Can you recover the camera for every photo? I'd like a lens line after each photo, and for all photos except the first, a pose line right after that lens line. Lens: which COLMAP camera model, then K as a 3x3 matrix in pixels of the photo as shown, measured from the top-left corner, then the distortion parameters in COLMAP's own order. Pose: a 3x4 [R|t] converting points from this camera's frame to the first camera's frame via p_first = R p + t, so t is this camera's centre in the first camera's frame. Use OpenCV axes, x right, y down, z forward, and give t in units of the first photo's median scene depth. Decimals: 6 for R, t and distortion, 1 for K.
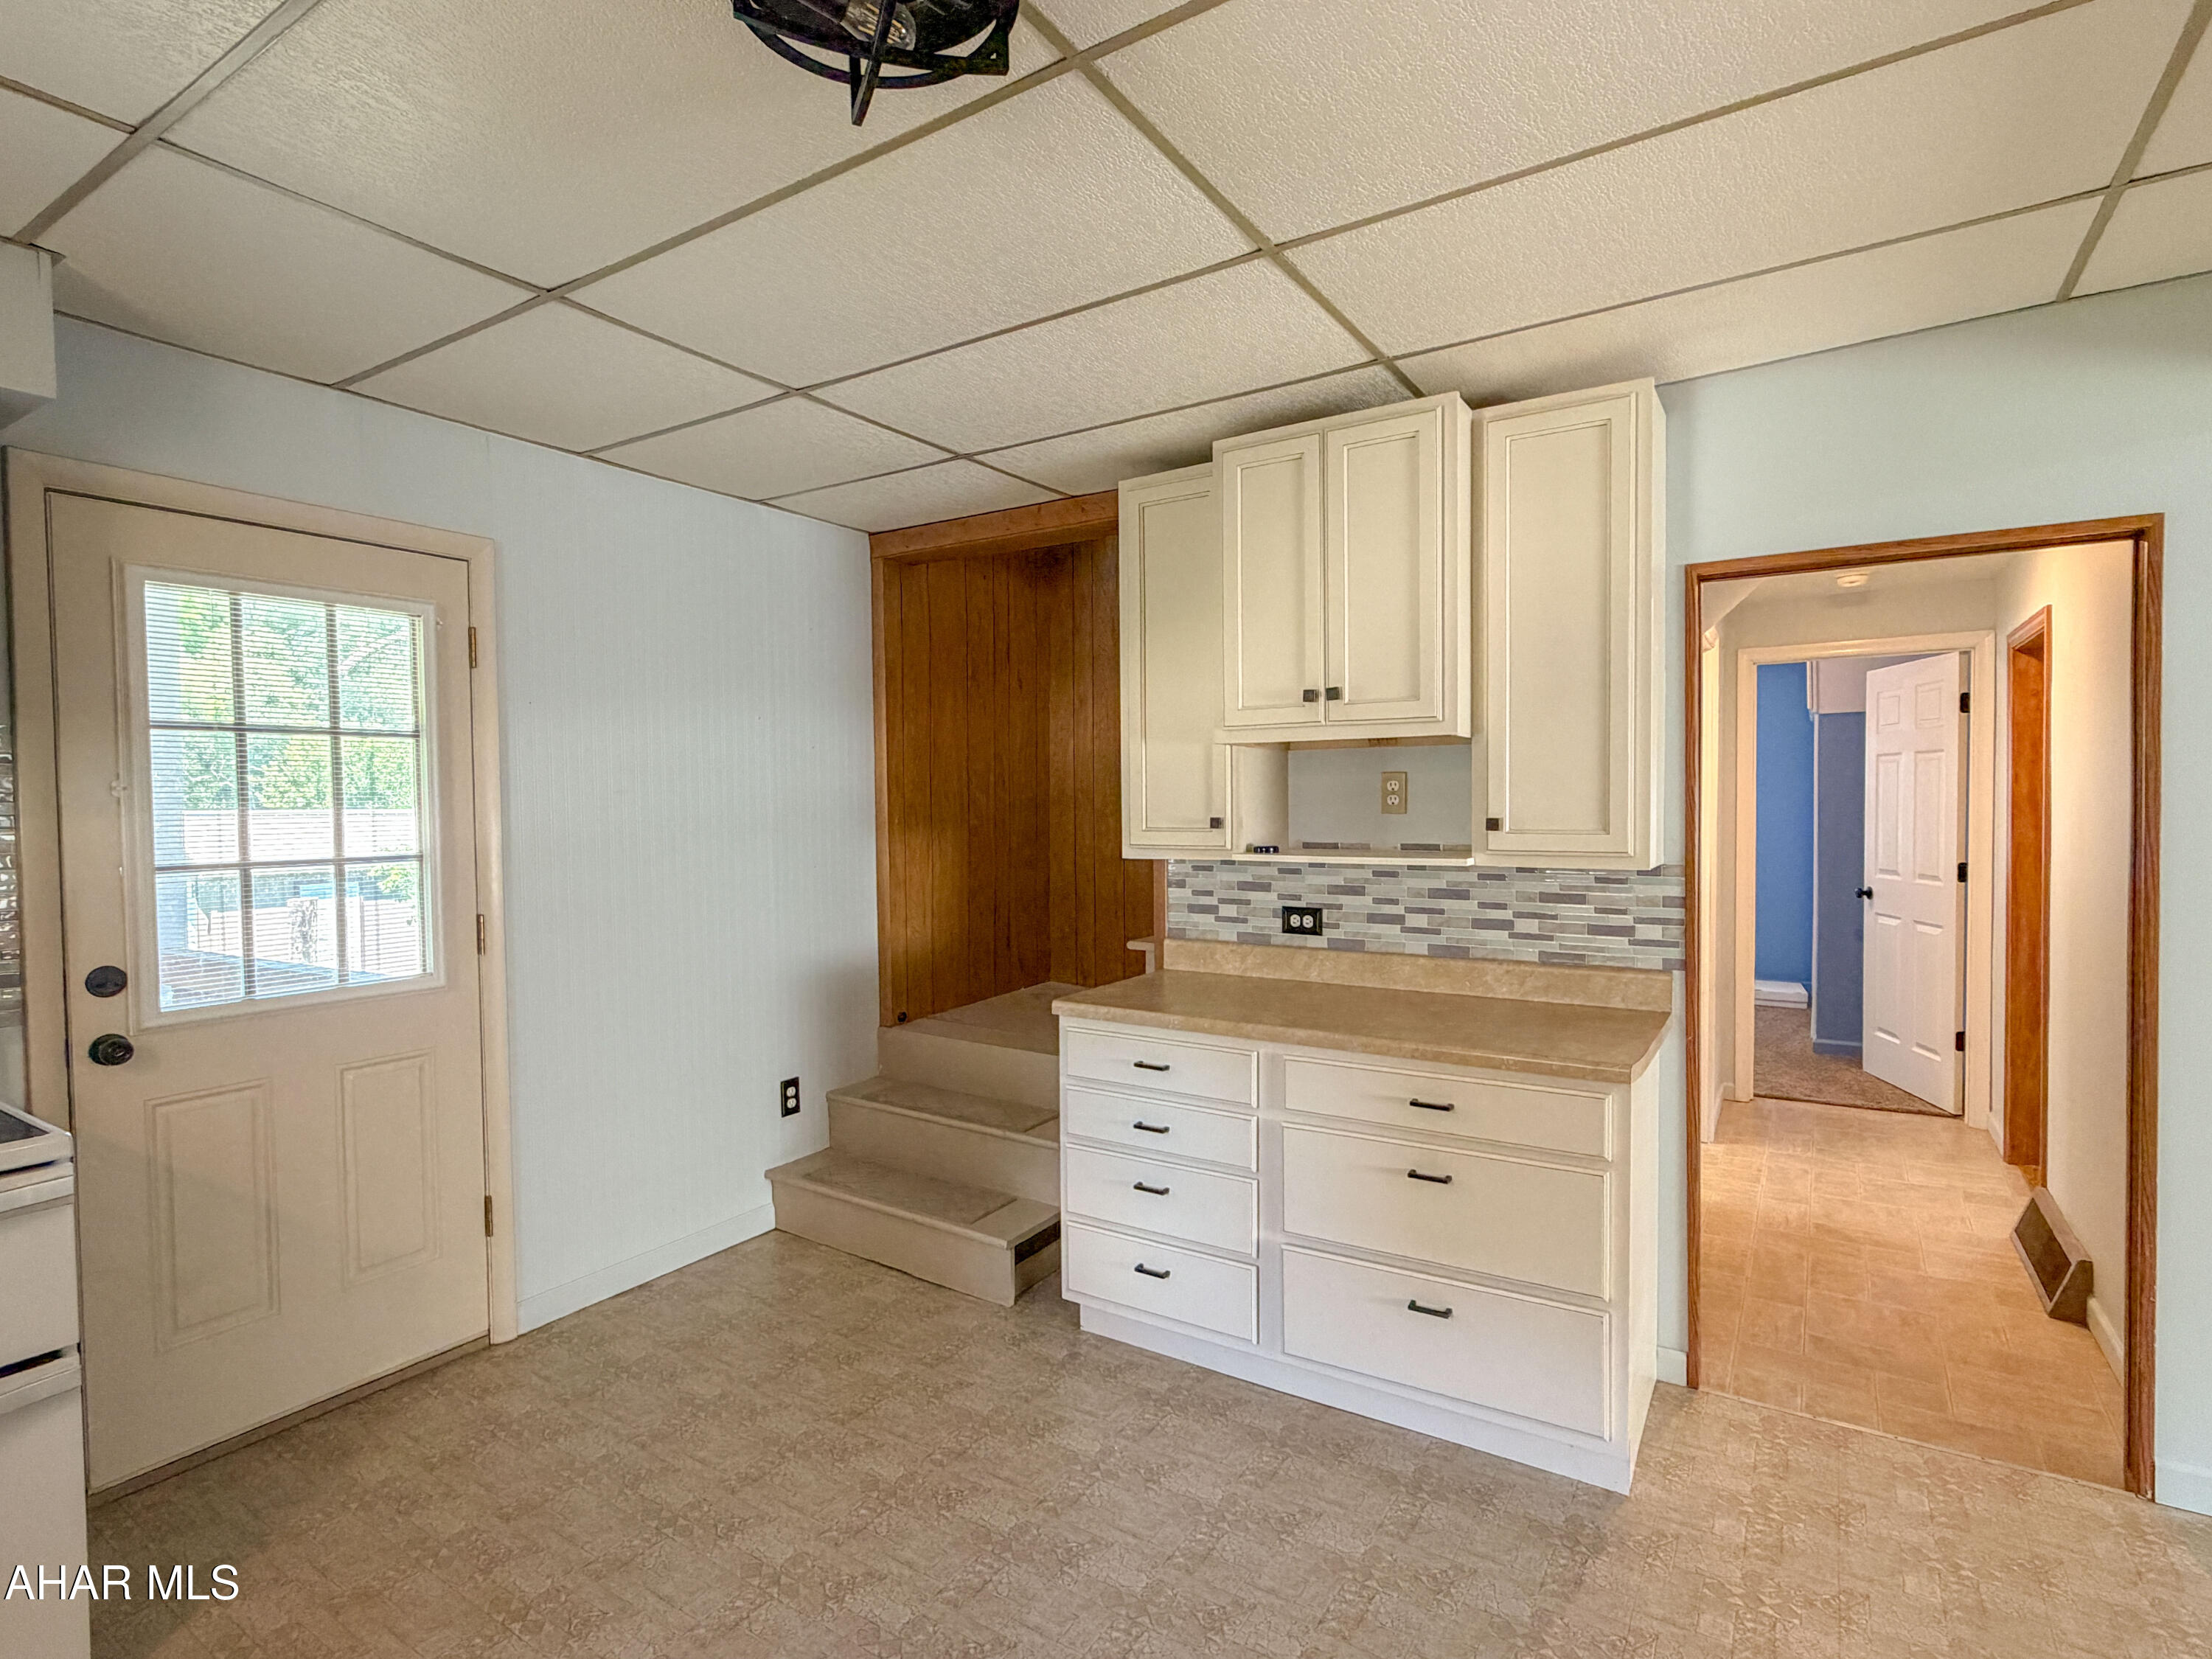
lens RADIAL K [[1102.0, 0, 1095.7], [0, 1102.0, 833.3], [0, 0, 1]] dist [0.001738, 0.000958]
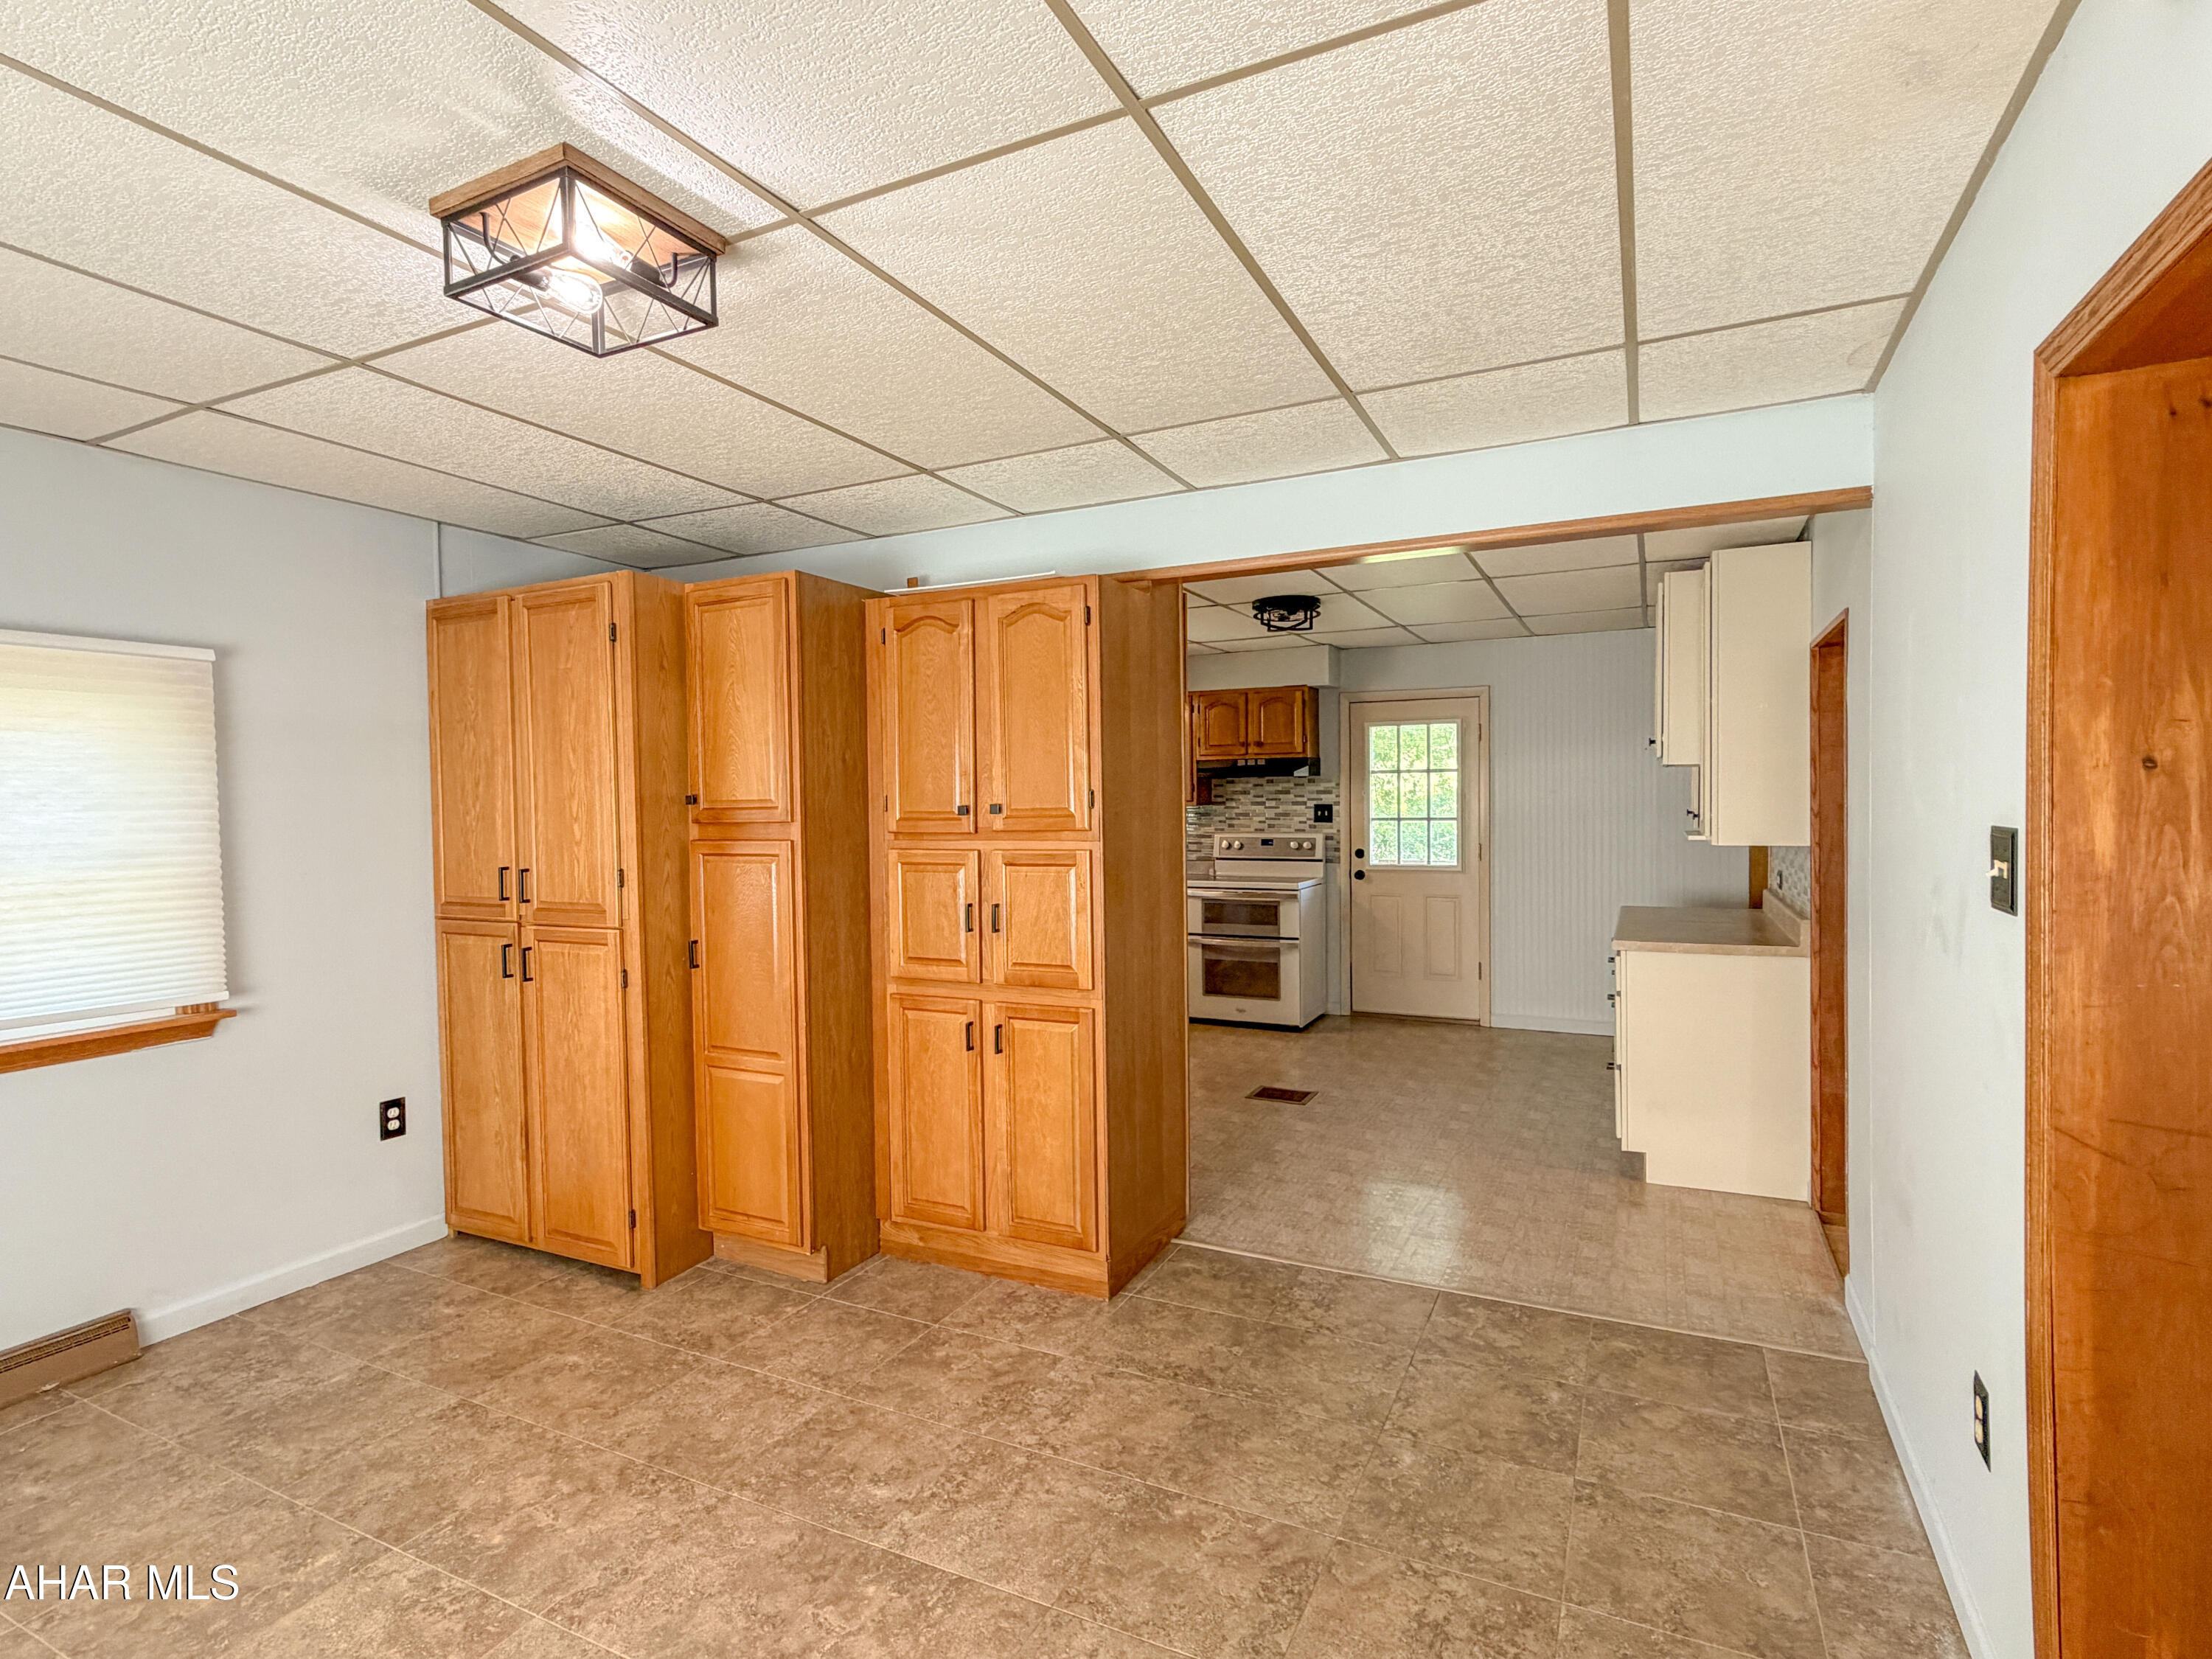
lens RADIAL K [[1102.0, 0, 1095.7], [0, 1102.0, 833.3], [0, 0, 1]] dist [0.001738, 0.000958]
pose [[0.110863, 0.042177, -0.992940, 1.728786], [-0.018583, 0.999012, 0.040360, -0.030285], [0.993662, 0.013977, 0.111538, -0.093055]]
